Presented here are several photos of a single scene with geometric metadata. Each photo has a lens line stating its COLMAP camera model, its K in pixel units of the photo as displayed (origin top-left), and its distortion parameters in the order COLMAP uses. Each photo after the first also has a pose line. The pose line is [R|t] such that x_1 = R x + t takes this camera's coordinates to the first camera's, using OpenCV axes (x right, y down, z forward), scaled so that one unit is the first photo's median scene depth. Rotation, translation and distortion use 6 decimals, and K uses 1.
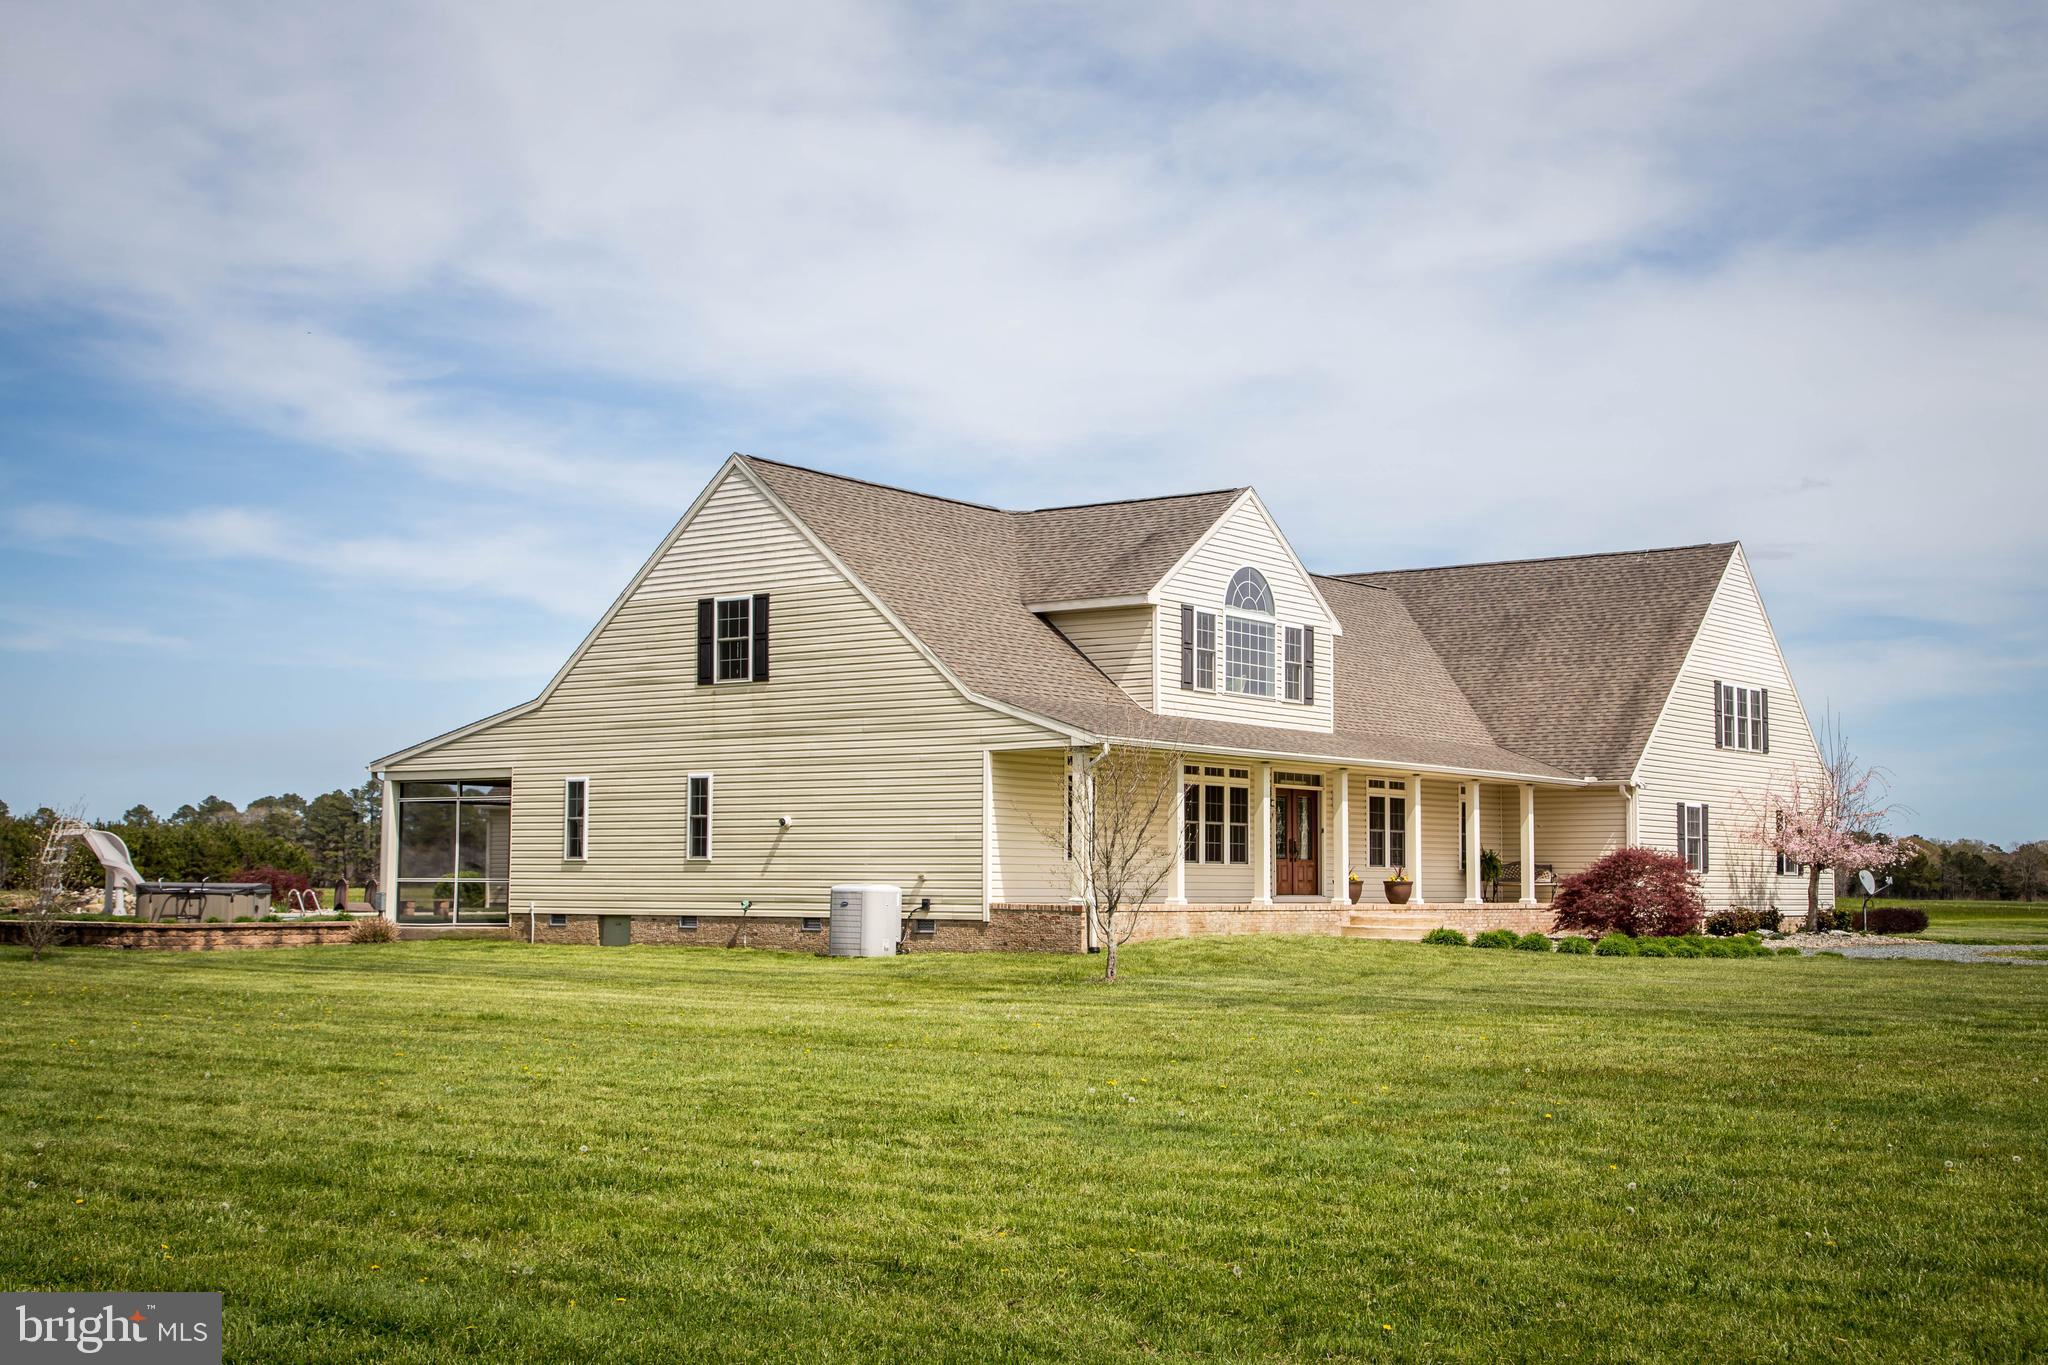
lens RADIAL K [[2428.8, 0, 1031.9], [0, 2428.8, 679.9], [0, 0, 1]] dist [0.061559, -0.001222]
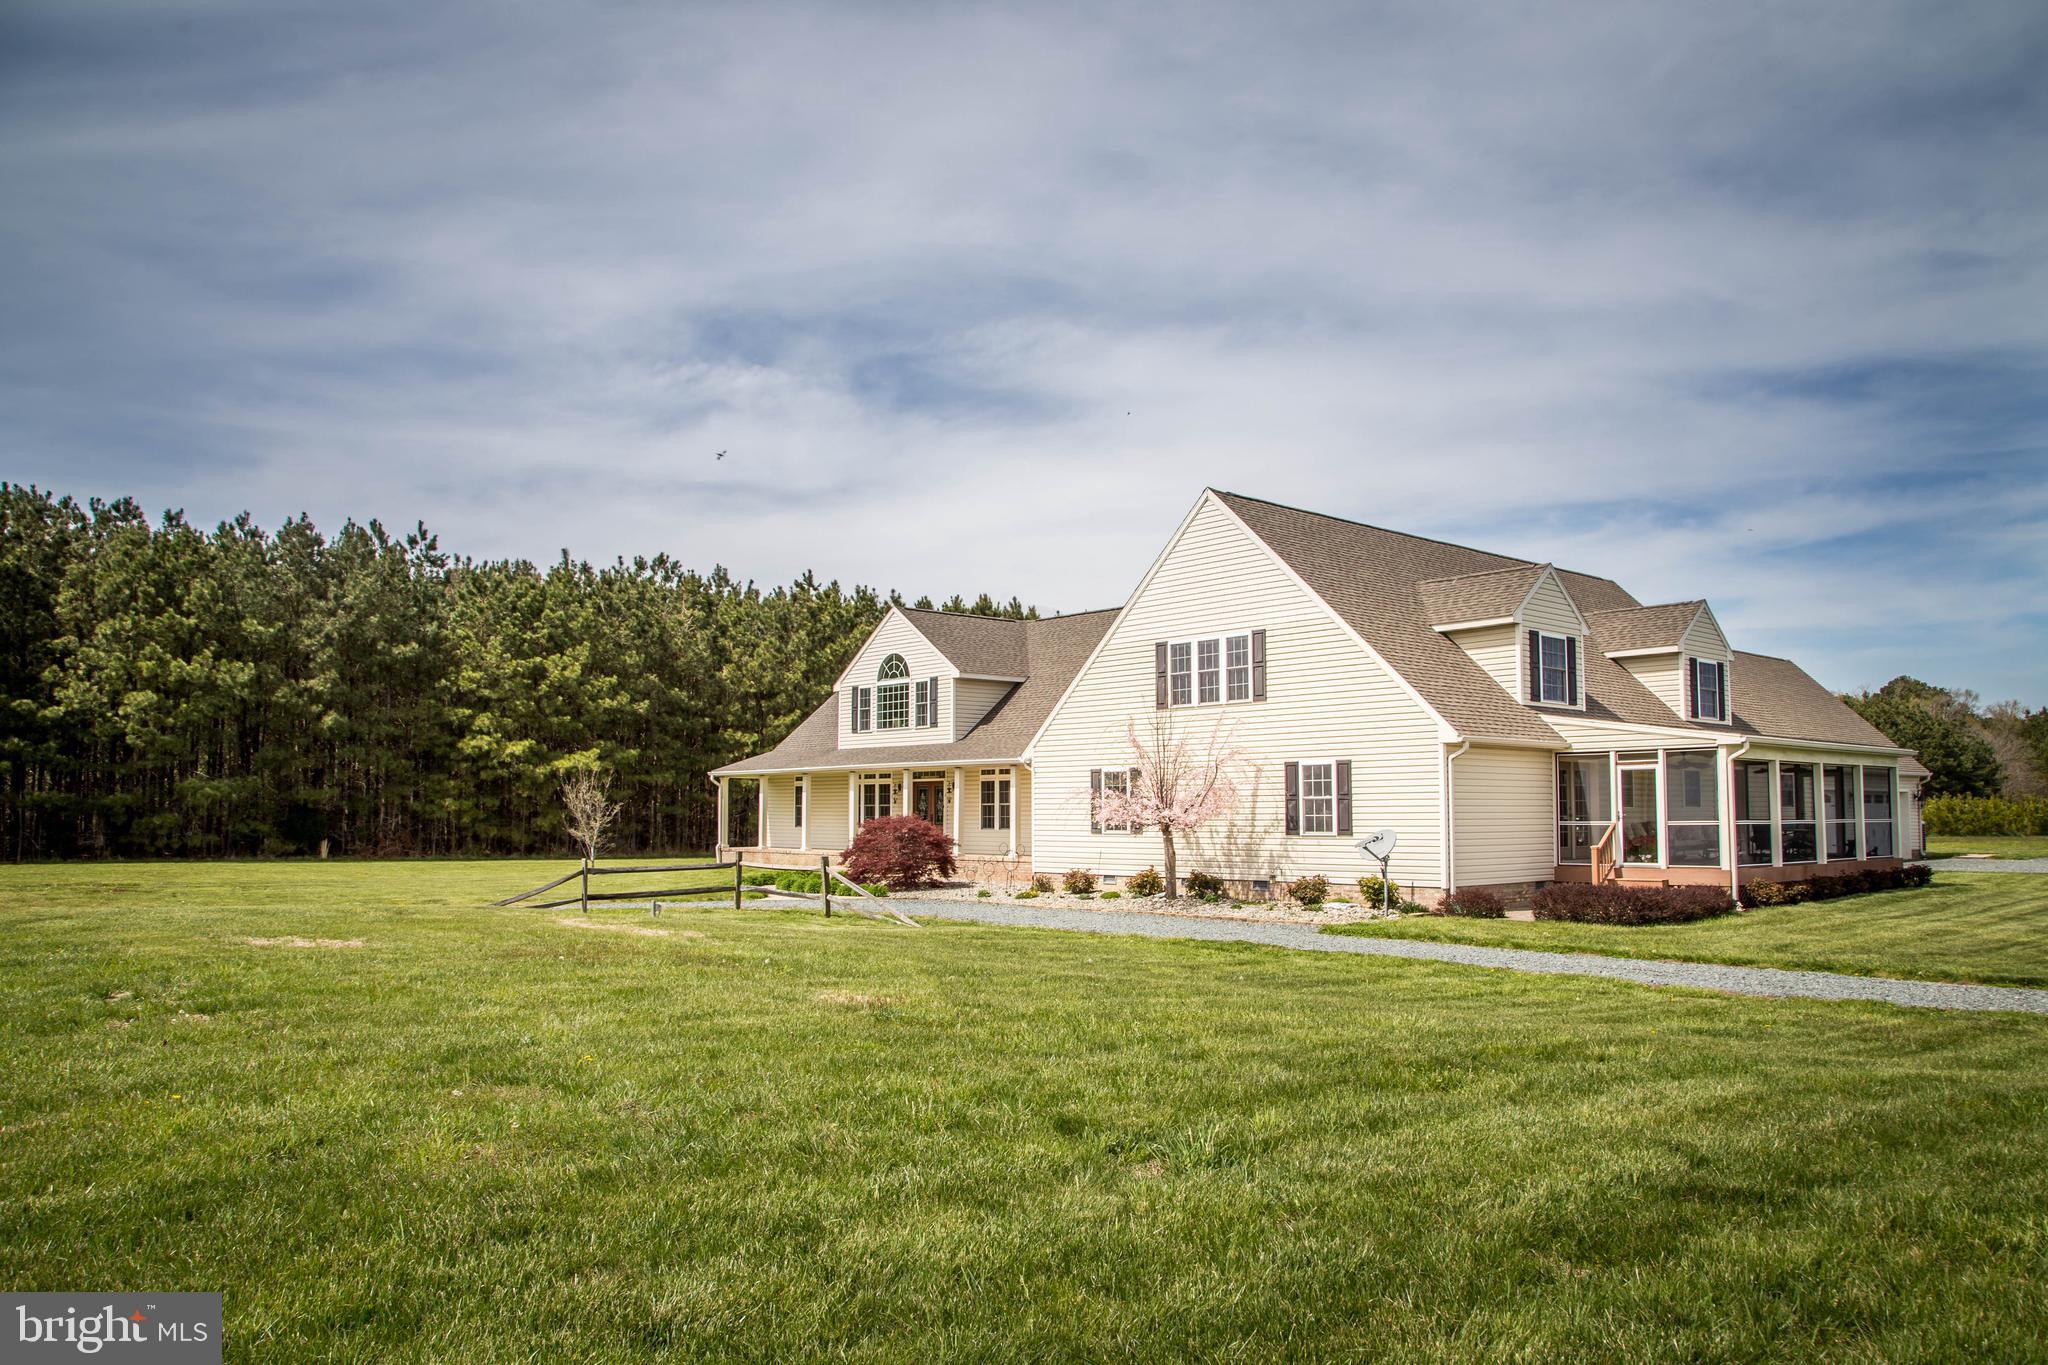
lens RADIAL K [[1468.1, 0, 998.9], [0, 1468.1, 682.6], [0, 0, 1]] dist [-0.155739, 0.108636]
pose [[-0.226740, -0.100968, -0.968708, 1.098168], [0.073516, 0.990000, -0.120395, 0.105867], [0.971177, -0.098514, -0.217050, 1.333845]]
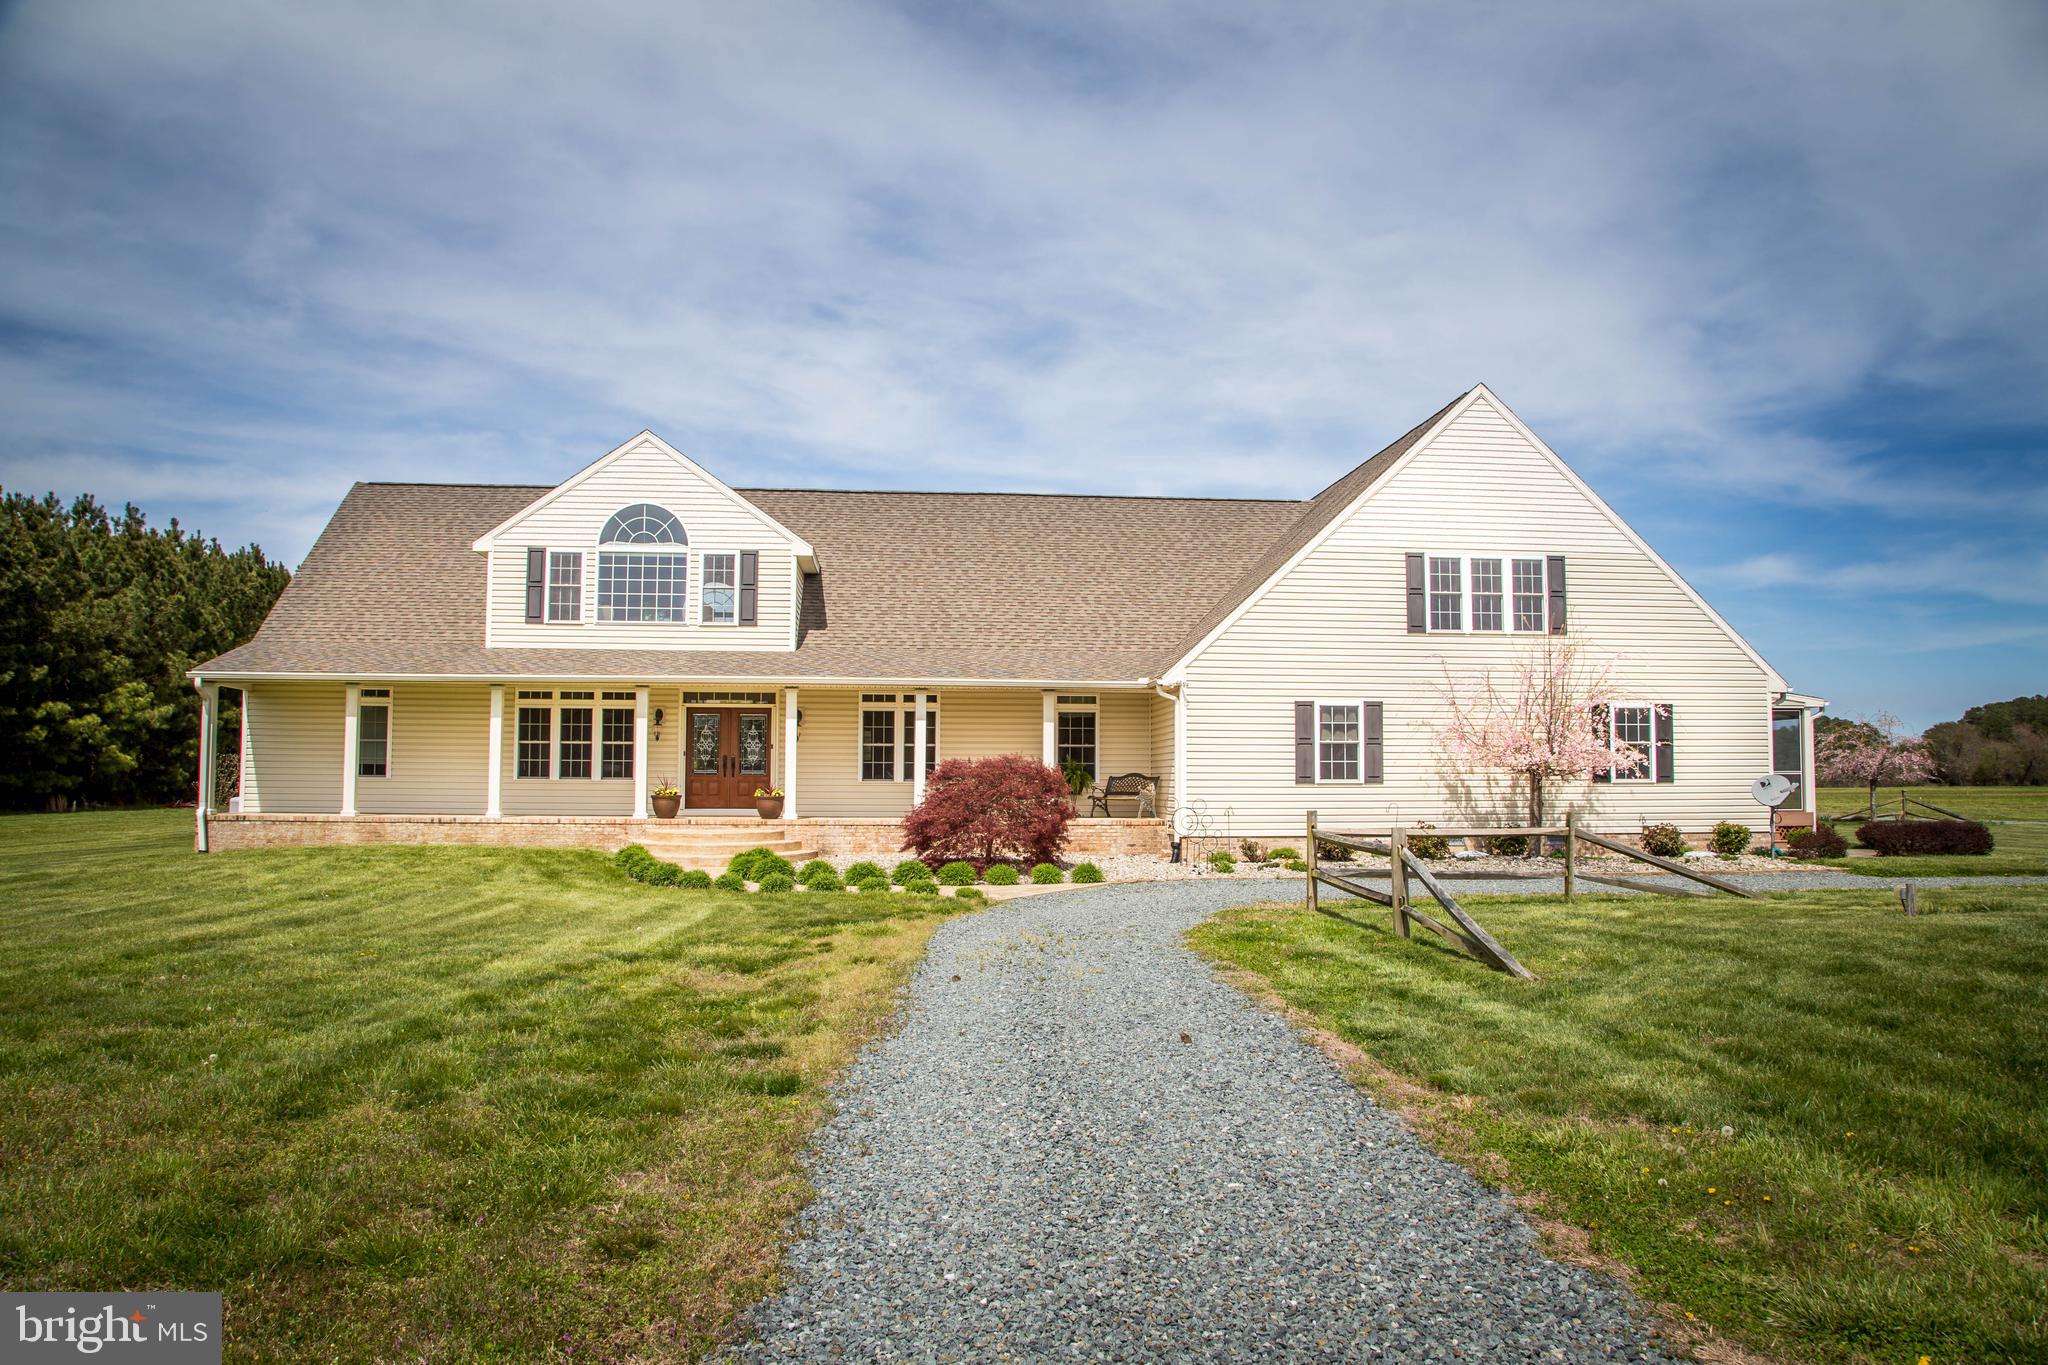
lens RADIAL K [[1376.3, 0, 1024.0], [0, 1376.3, 682.5], [0, 0, 1]] dist [-0.119201, 0.080863]
pose [[0.671741, -0.053174, -0.738875, 0.666802], [0.064018, 0.997856, -0.013611, 0.053361], [0.738015, -0.038158, 0.673705, 0.737231]]
